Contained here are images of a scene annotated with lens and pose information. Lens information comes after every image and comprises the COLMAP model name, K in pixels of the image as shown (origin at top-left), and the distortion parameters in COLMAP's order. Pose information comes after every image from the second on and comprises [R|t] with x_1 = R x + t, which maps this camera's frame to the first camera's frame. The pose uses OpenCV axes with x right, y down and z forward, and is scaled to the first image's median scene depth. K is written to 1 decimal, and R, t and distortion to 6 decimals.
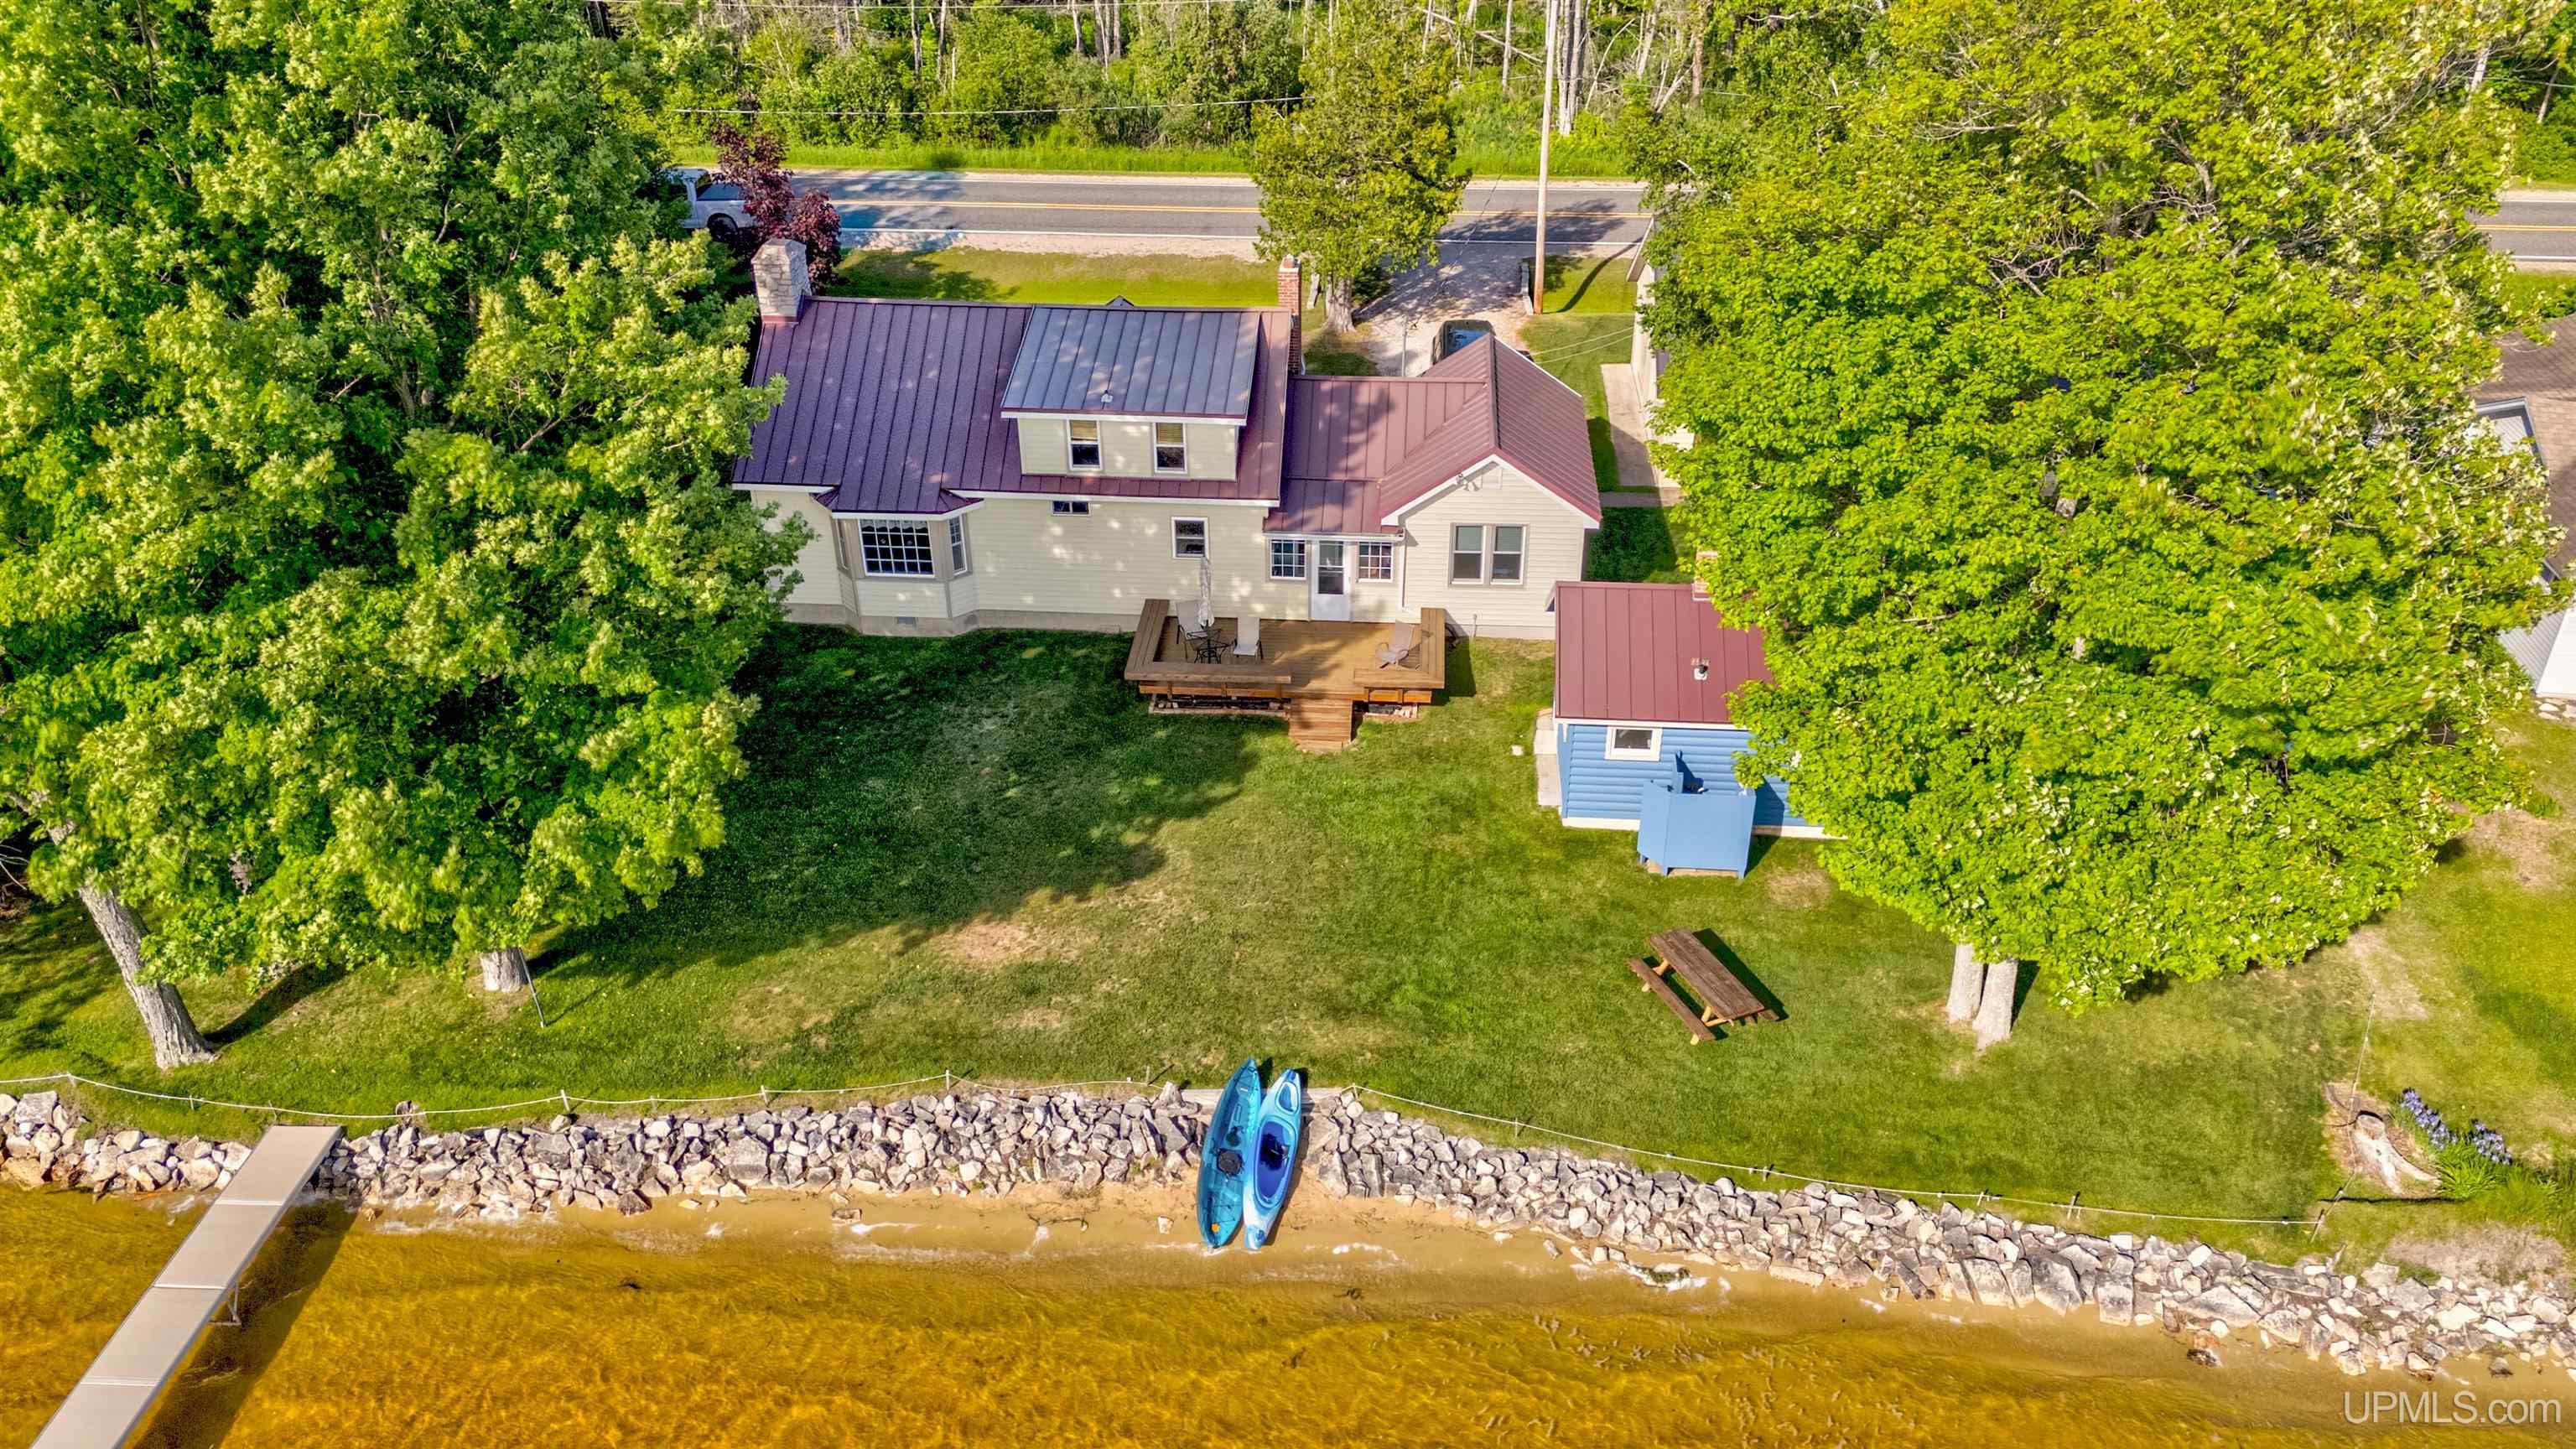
lens RADIAL K [[1887.6, 0, 1294.7], [0, 1887.6, 711.7], [0, 0, 1]] dist [0.042764, -0.025616]
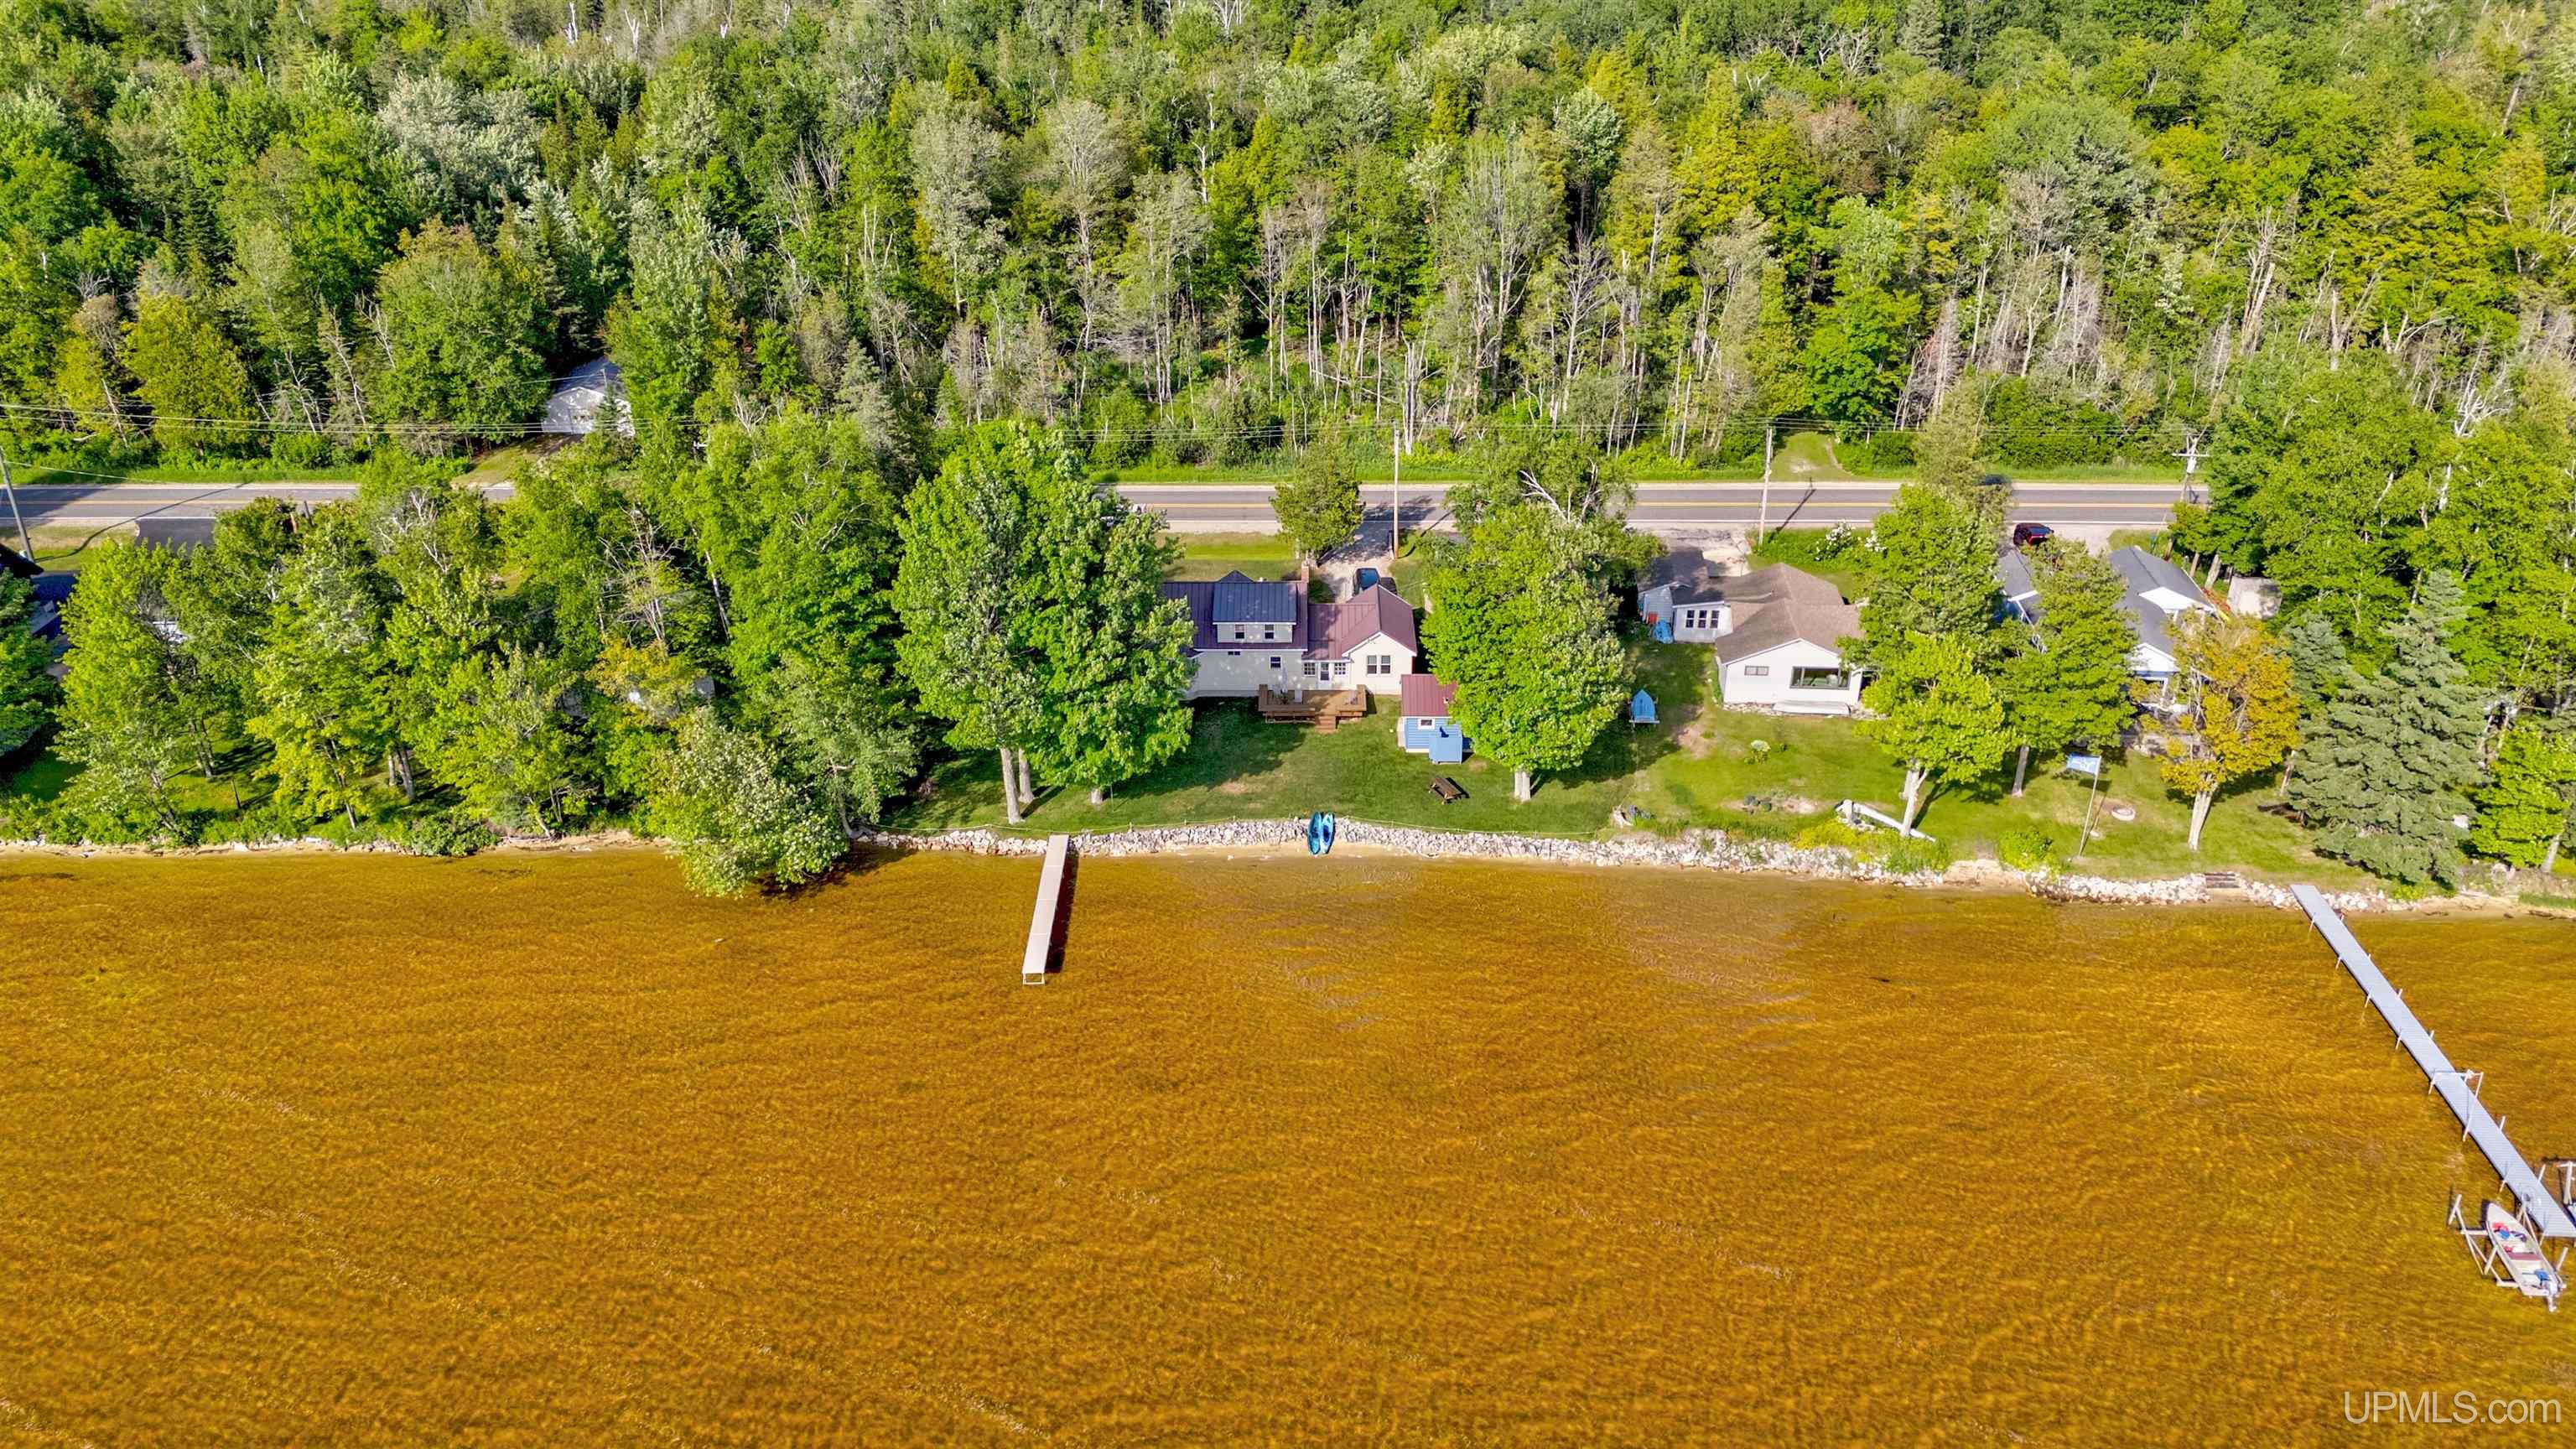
lens RADIAL K [[1887.6, 0, 1289.0], [0, 1887.6, 721.1], [0, 0, 1]] dist [0.042764, -0.025616]
pose [[0.997978, -0.029138, 0.056485, -0.236508], [0.031716, 0.998470, -0.045297, 0.151032], [-0.055079, 0.046996, 0.997375, -2.201618]]
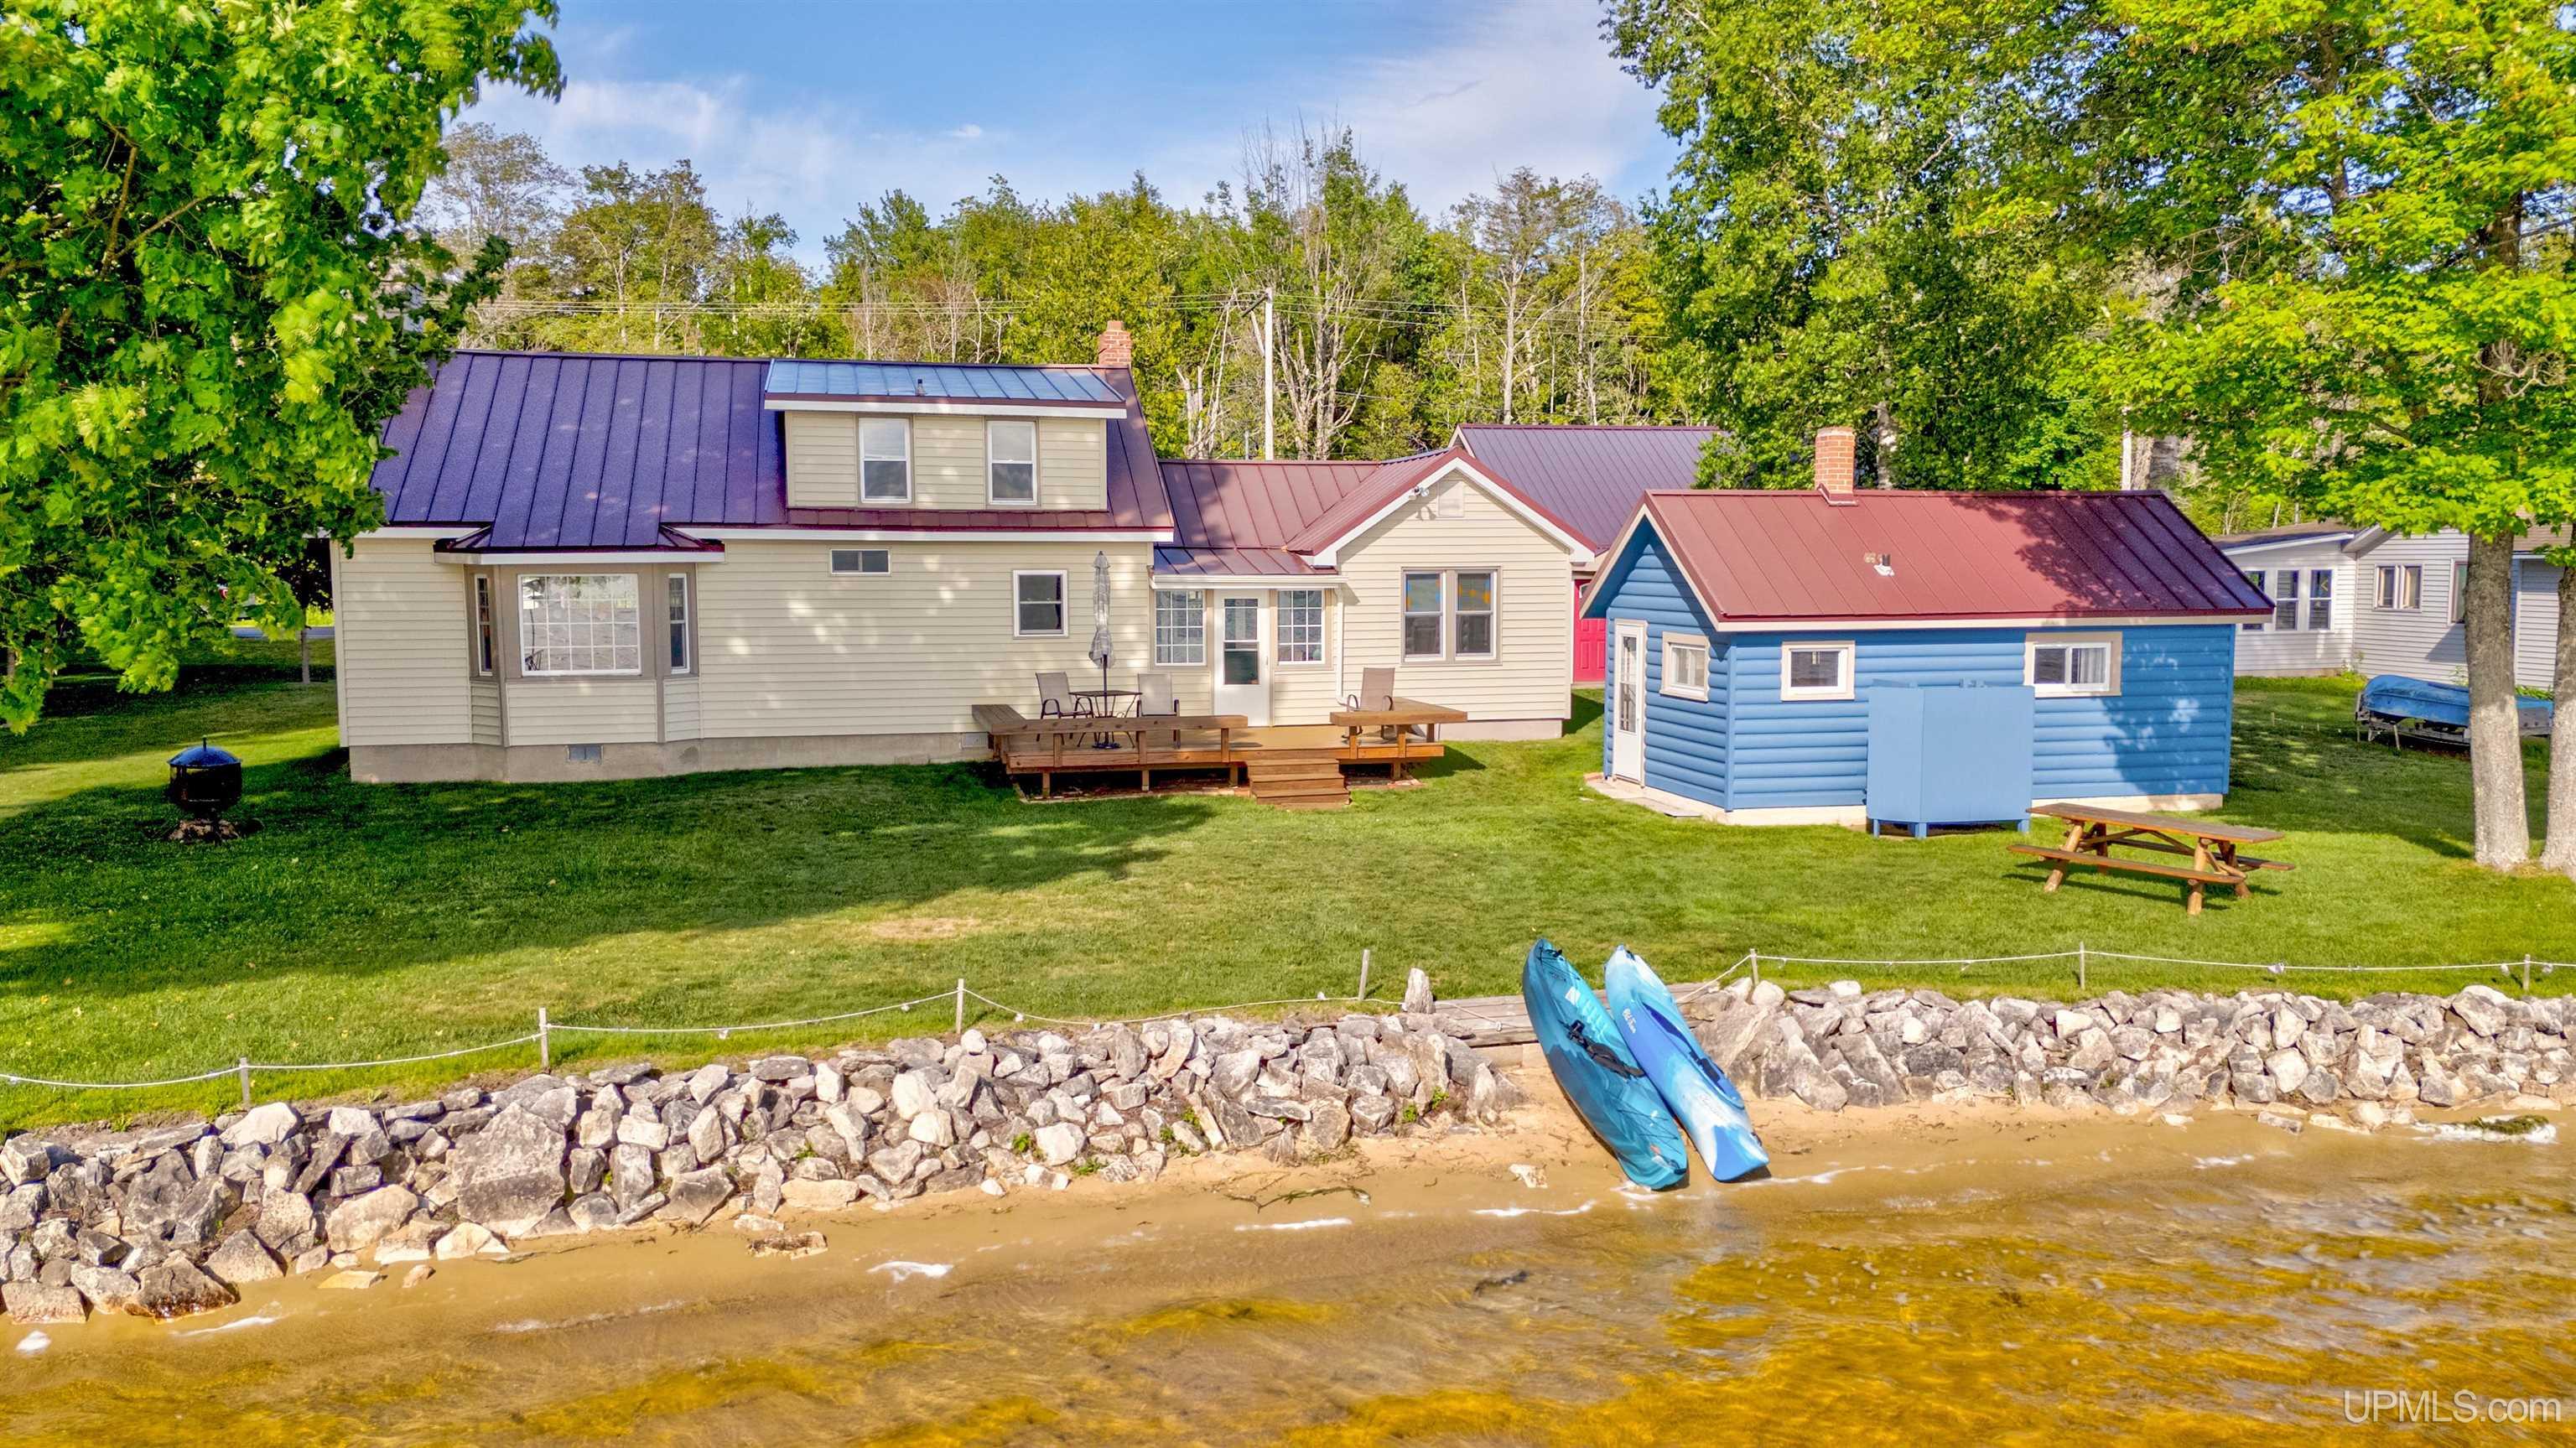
lens RADIAL K [[1887.5, 0, 1289.9], [0, 1887.5, 731.5], [0, 0, 1]] dist [0.042764, -0.025616]
pose [[0.953295, -0.022933, 0.301169, -0.209389], [0.148549, 0.903783, -0.401385, 0.284279], [-0.262987, 0.427376, 0.864978, 0.474754]]
